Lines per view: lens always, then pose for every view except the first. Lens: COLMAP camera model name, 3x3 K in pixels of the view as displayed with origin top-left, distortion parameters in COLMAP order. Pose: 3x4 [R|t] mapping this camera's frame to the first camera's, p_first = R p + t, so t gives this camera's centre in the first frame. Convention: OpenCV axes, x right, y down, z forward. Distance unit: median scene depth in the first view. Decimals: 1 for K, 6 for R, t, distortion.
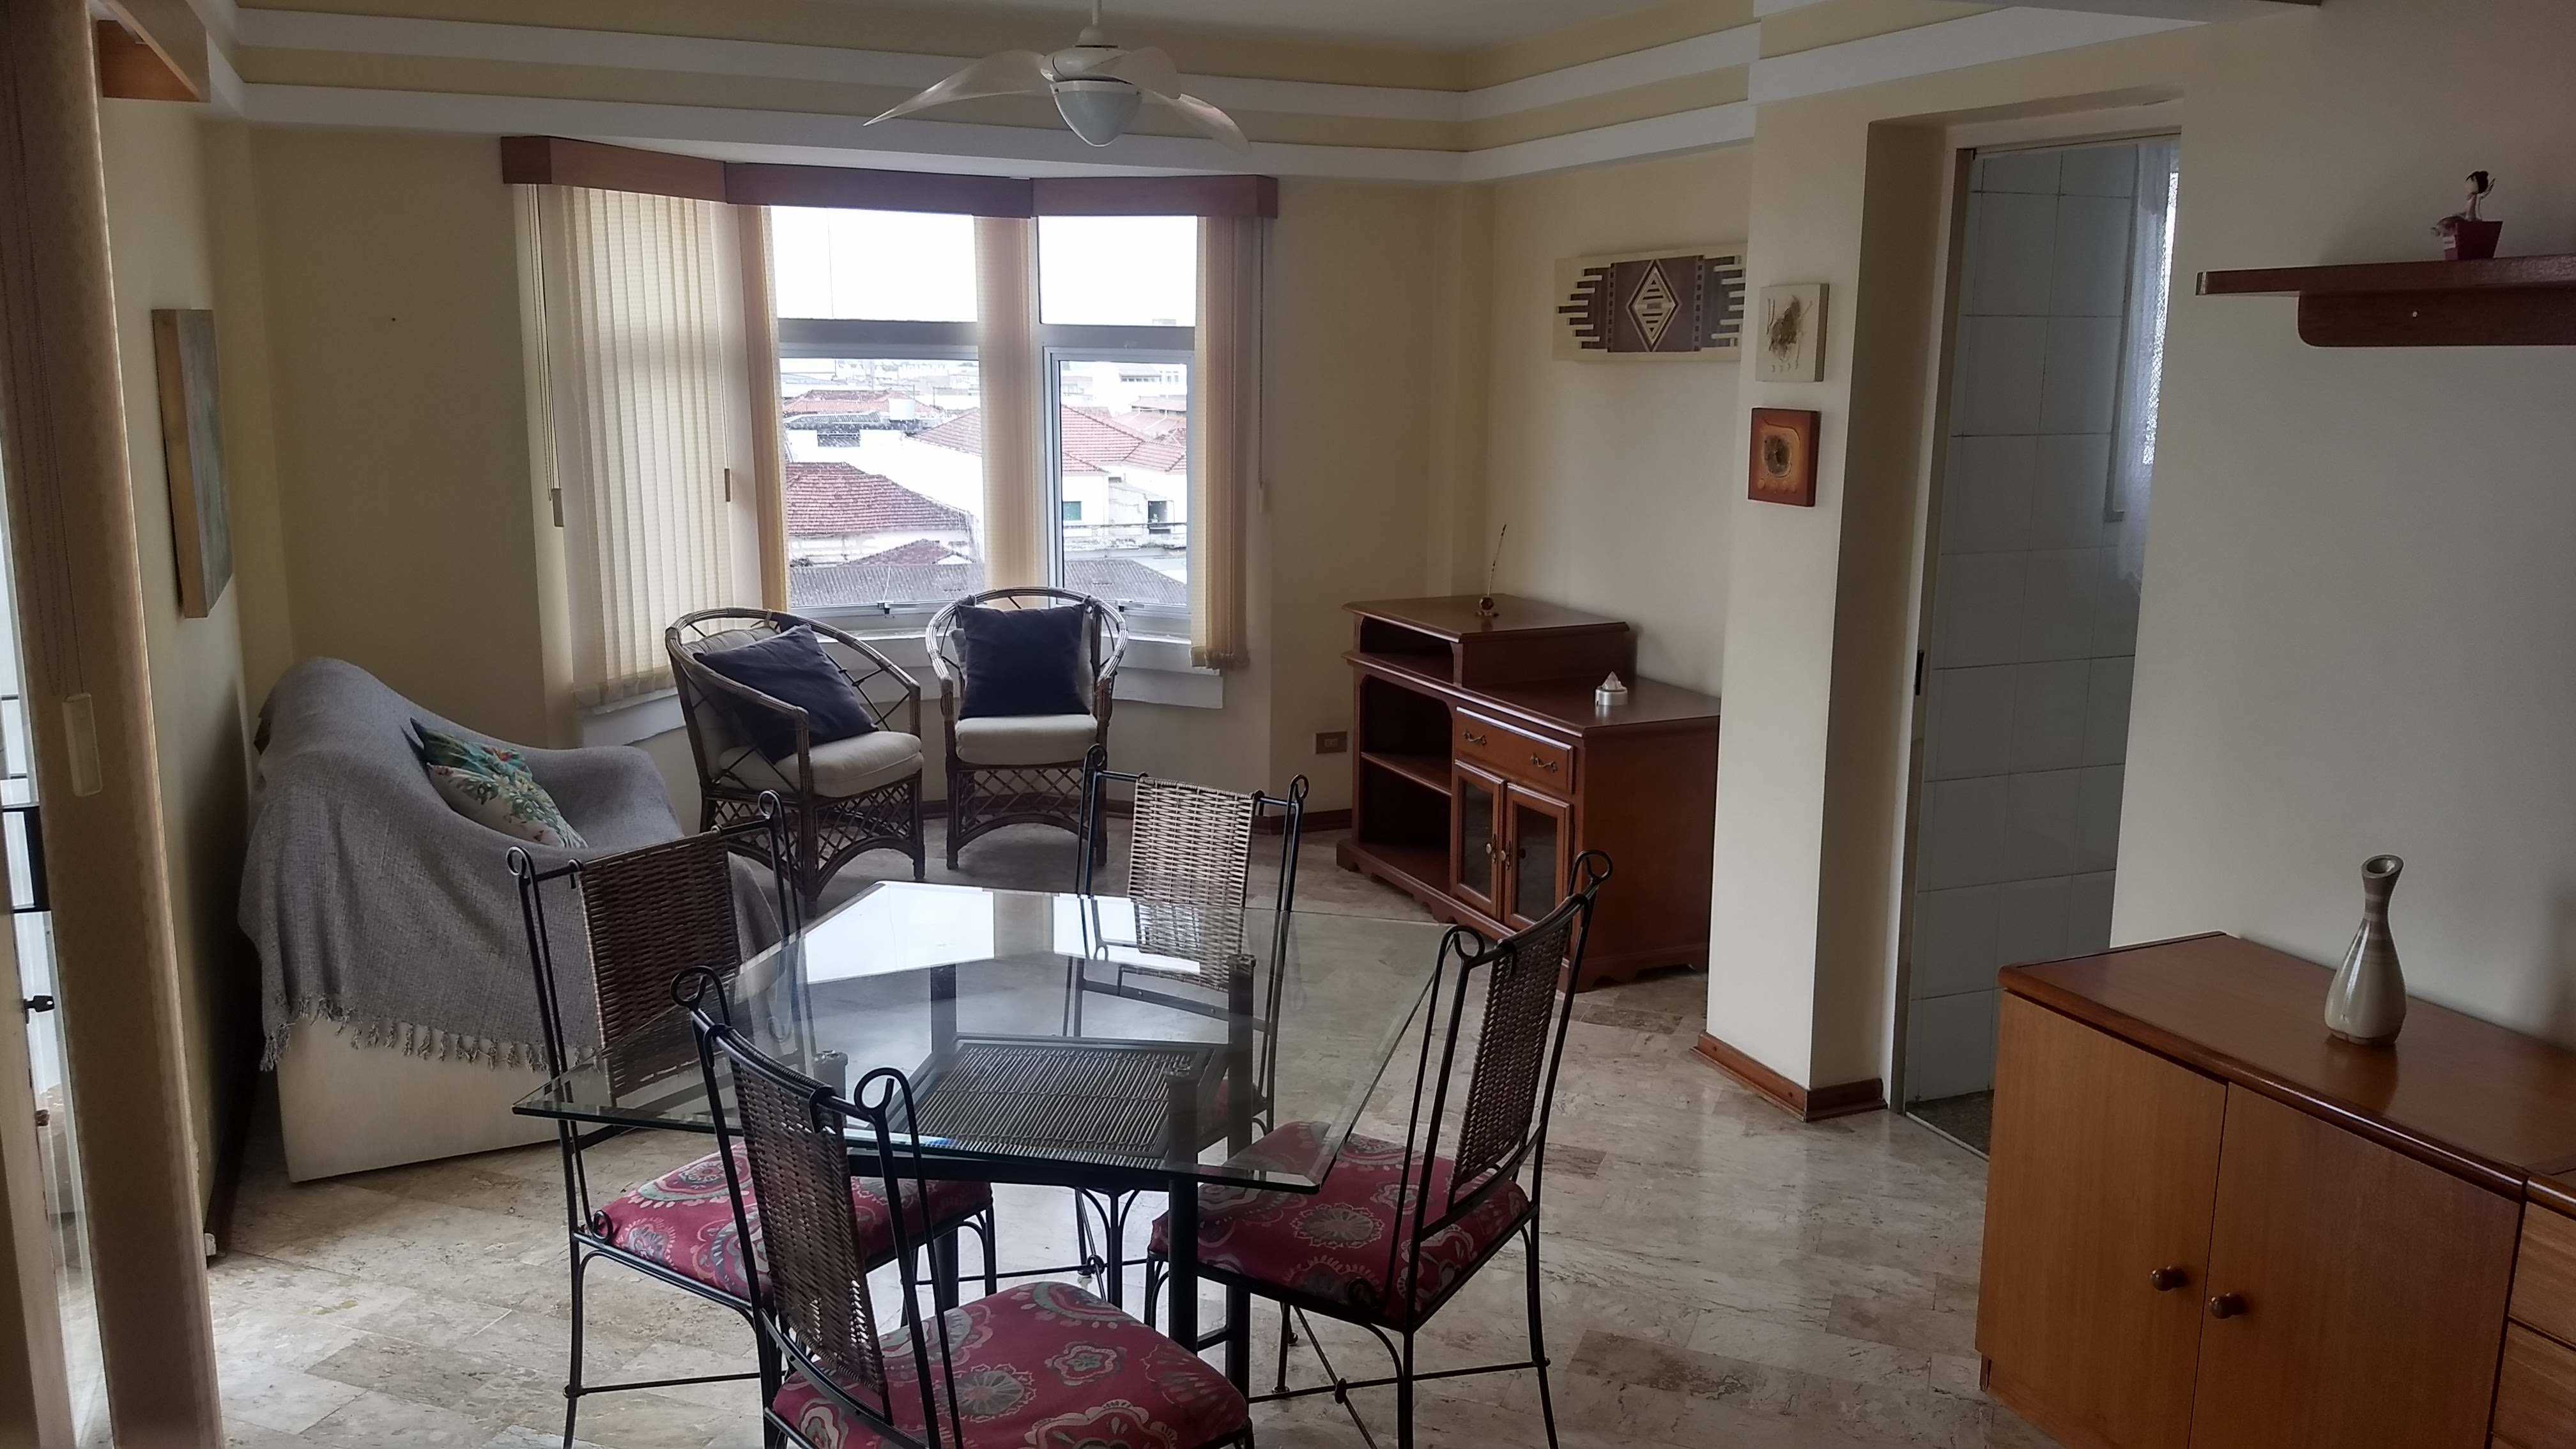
lens RADIAL K [[1951.1, 0, 1297.3], [0, 1951.1, 718.2], [0, 0, 1]] dist [0.230187, -0.408885]
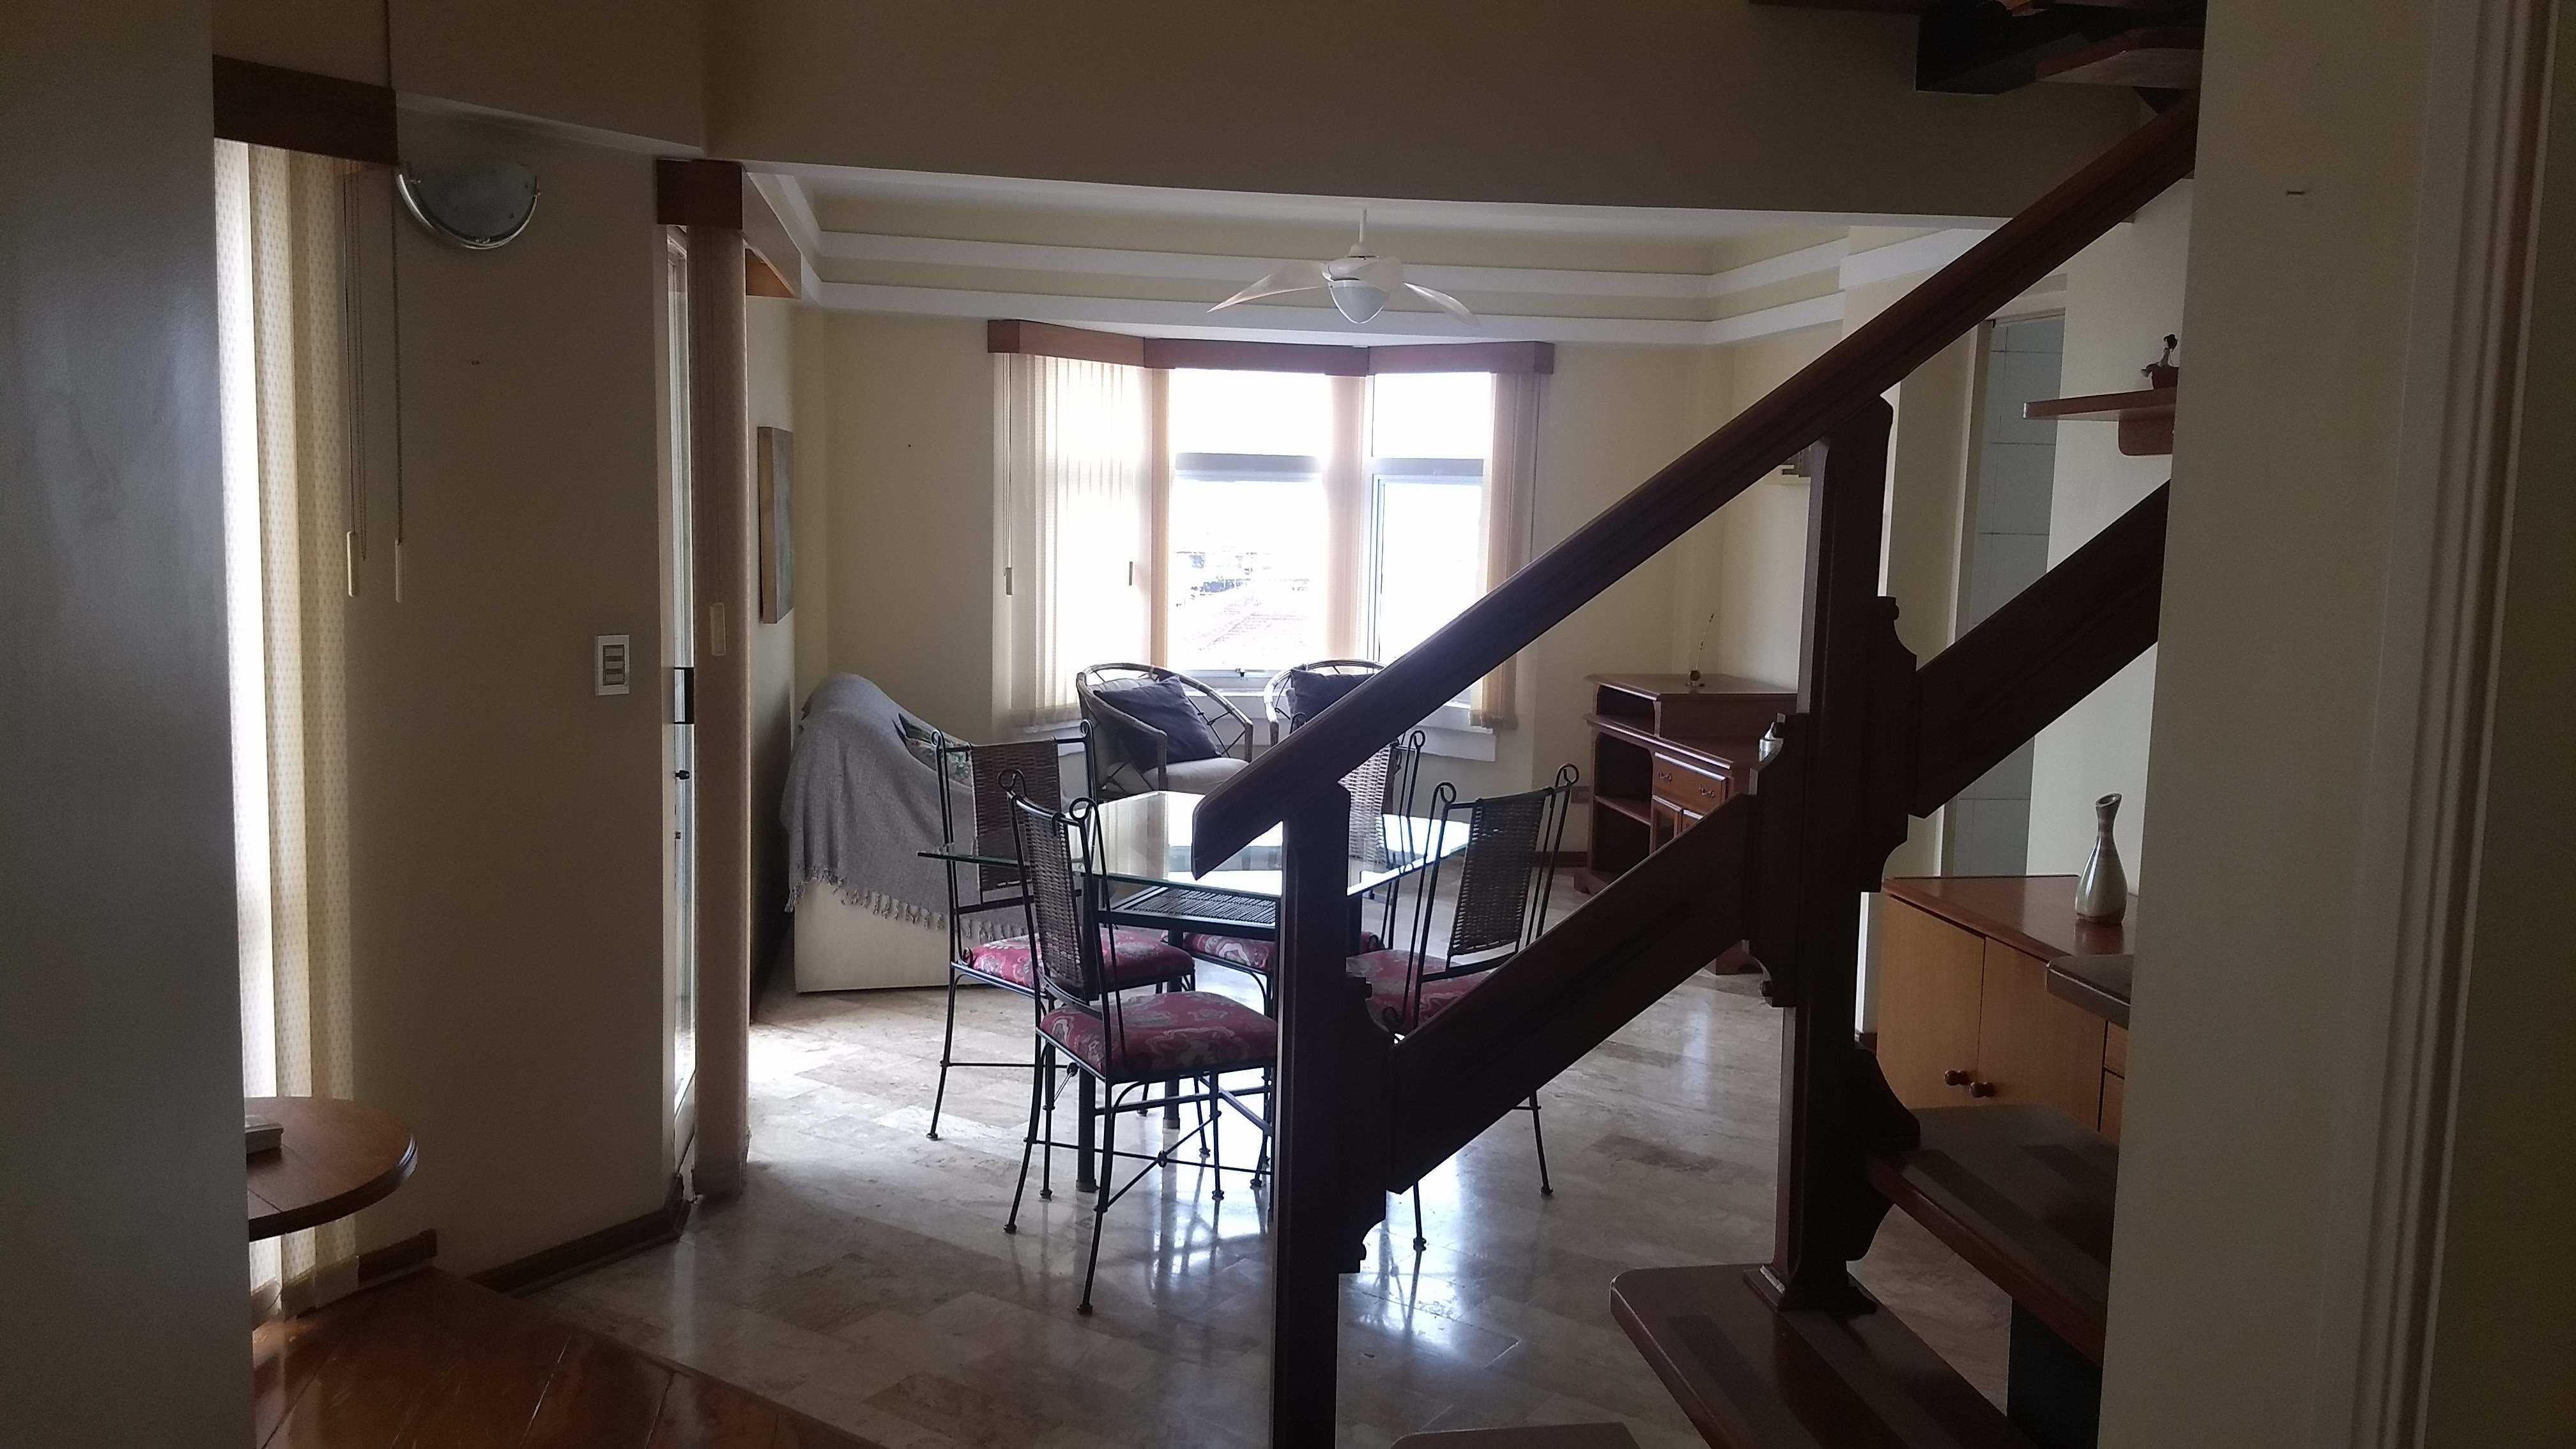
lens RADIAL K [[1951.1, 0, 1297.3], [0, 1951.1, 718.2], [0, 0, 1]] dist [0.230187, -0.408885]
pose [[0.972251, 0.044226, -0.229723, 0.141327], [-0.062230, 0.995481, -0.071724, 0.073915], [0.225513, 0.084029, 0.970610, -0.268696]]
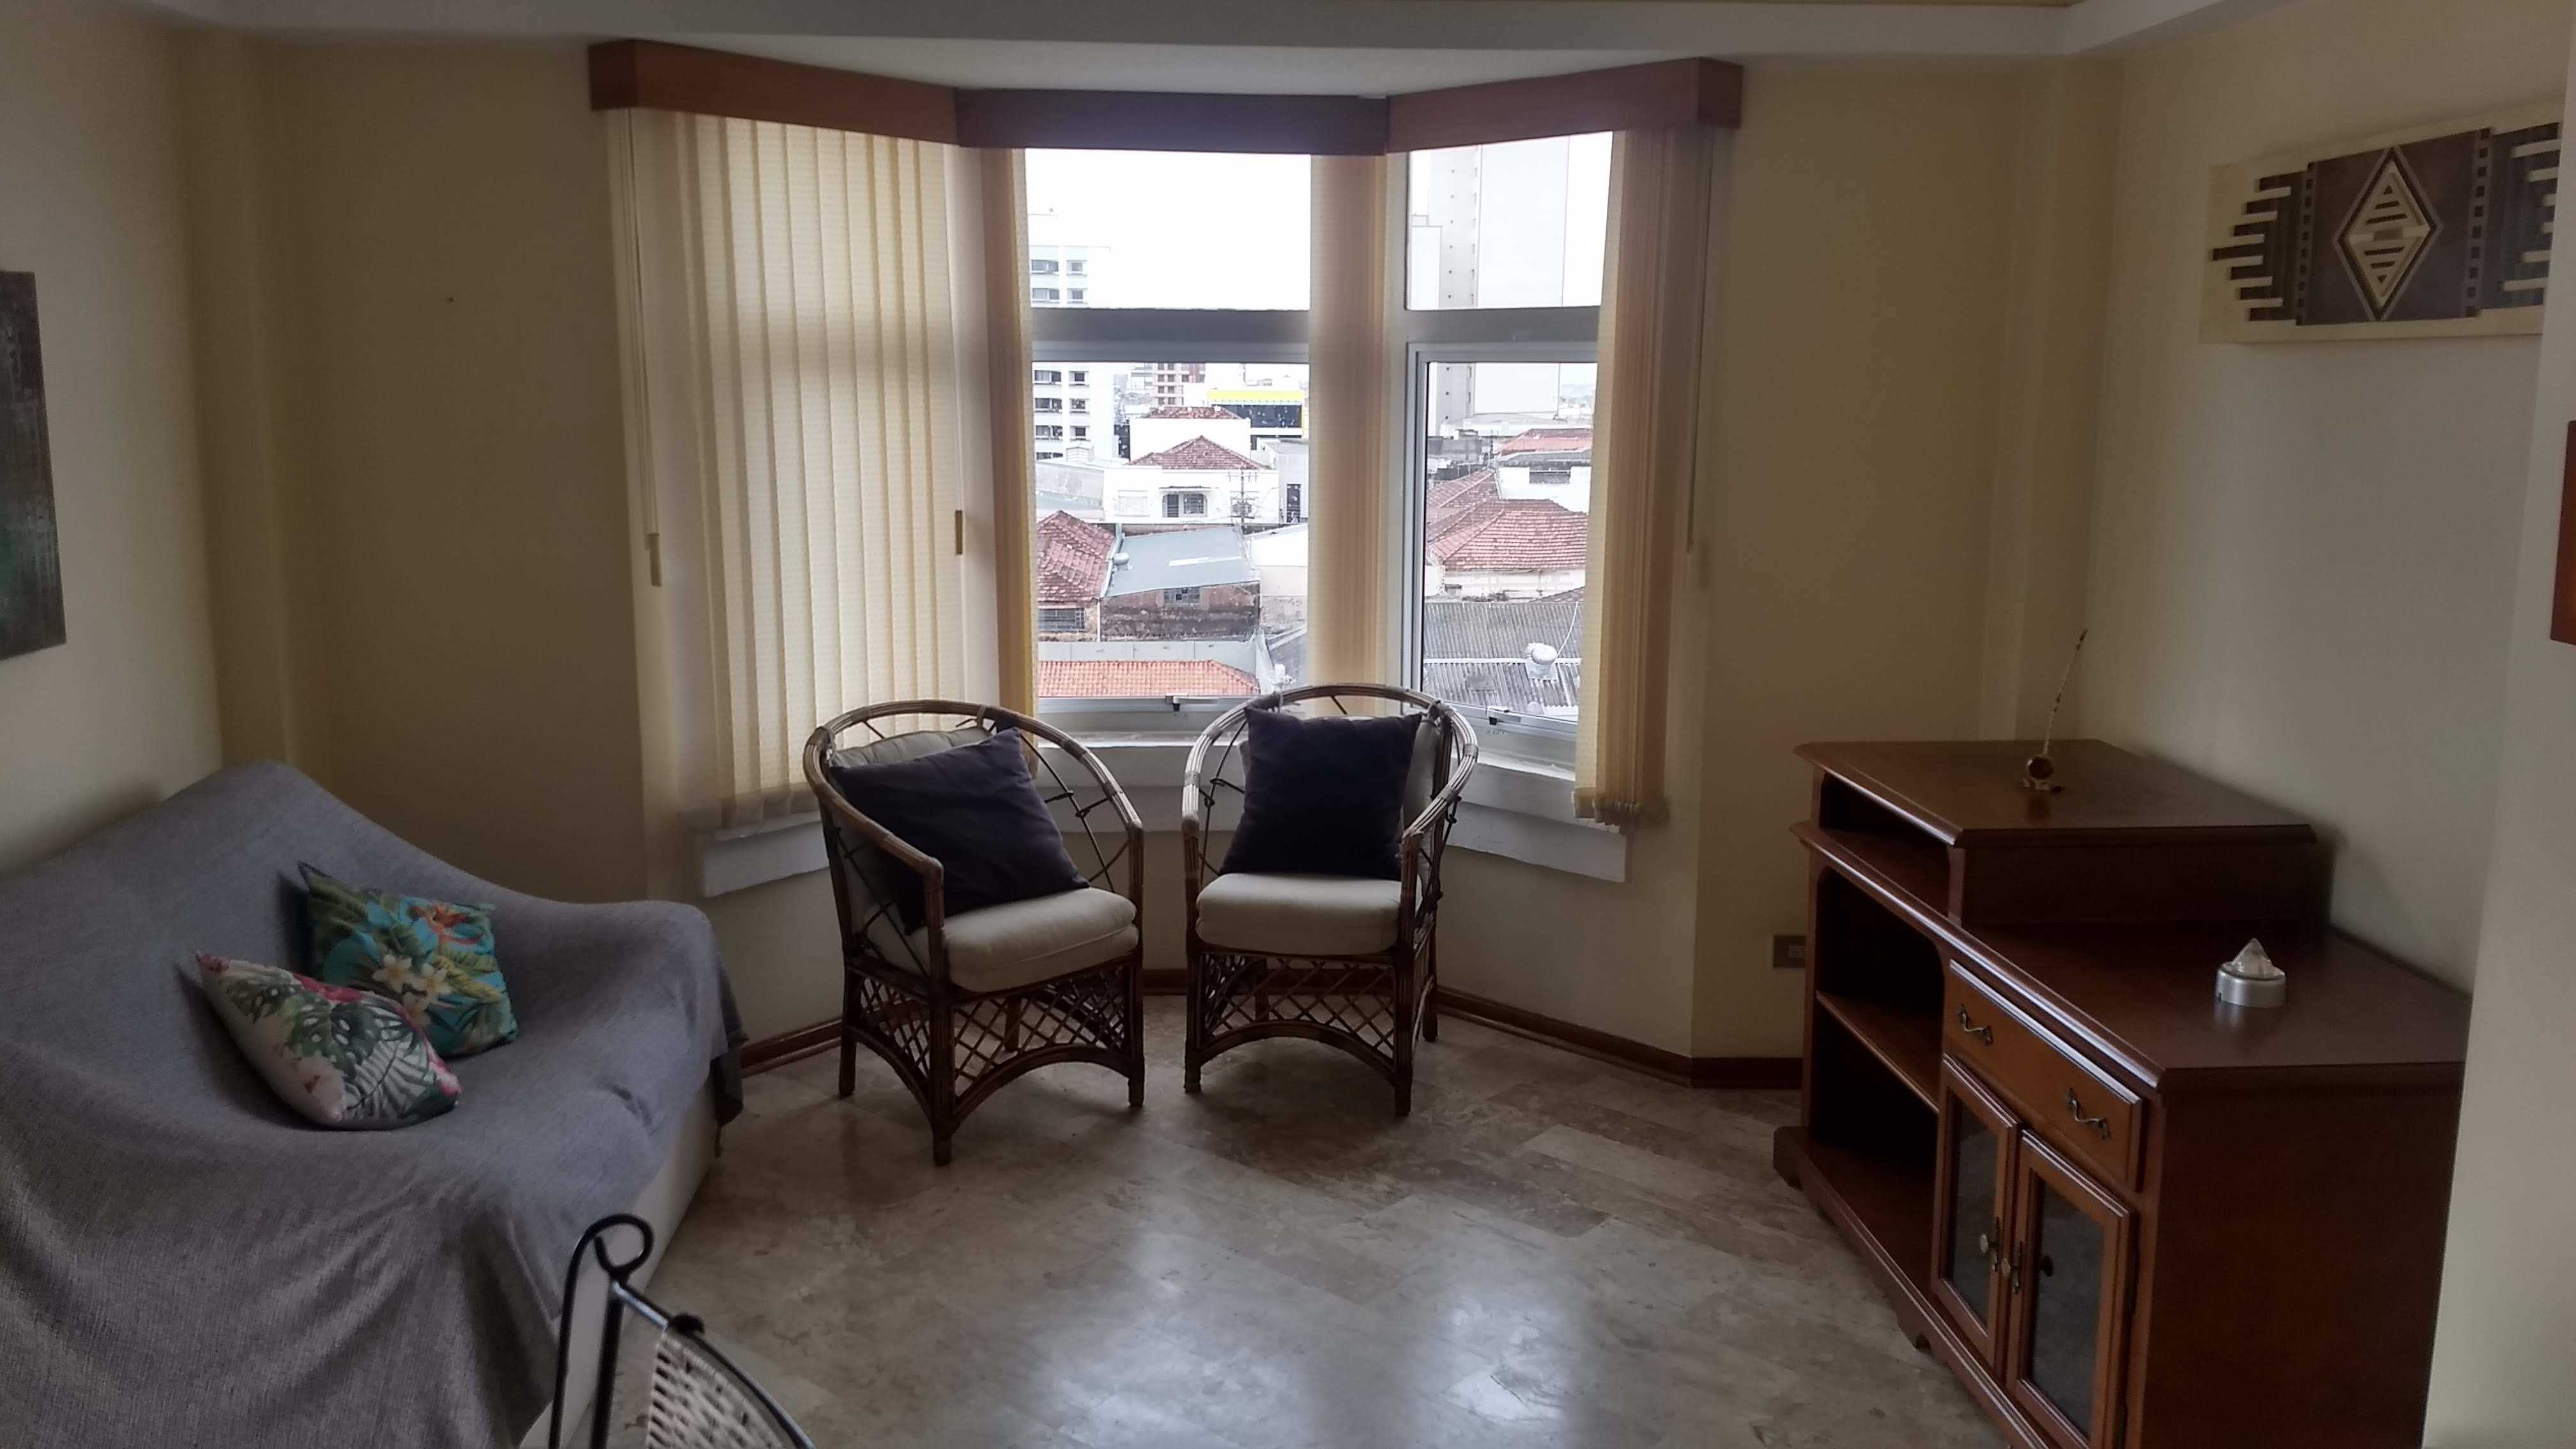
lens RADIAL K [[1951.1, 0, 1297.3], [0, 1951.1, 718.2], [0, 0, 1]] dist [0.230187, -0.408885]
pose [[0.937036, 0.060068, -0.344029, 0.095388], [-0.066424, 0.997769, -0.006707, -0.055861], [0.342859, 0.029136, 0.938935, 0.387324]]
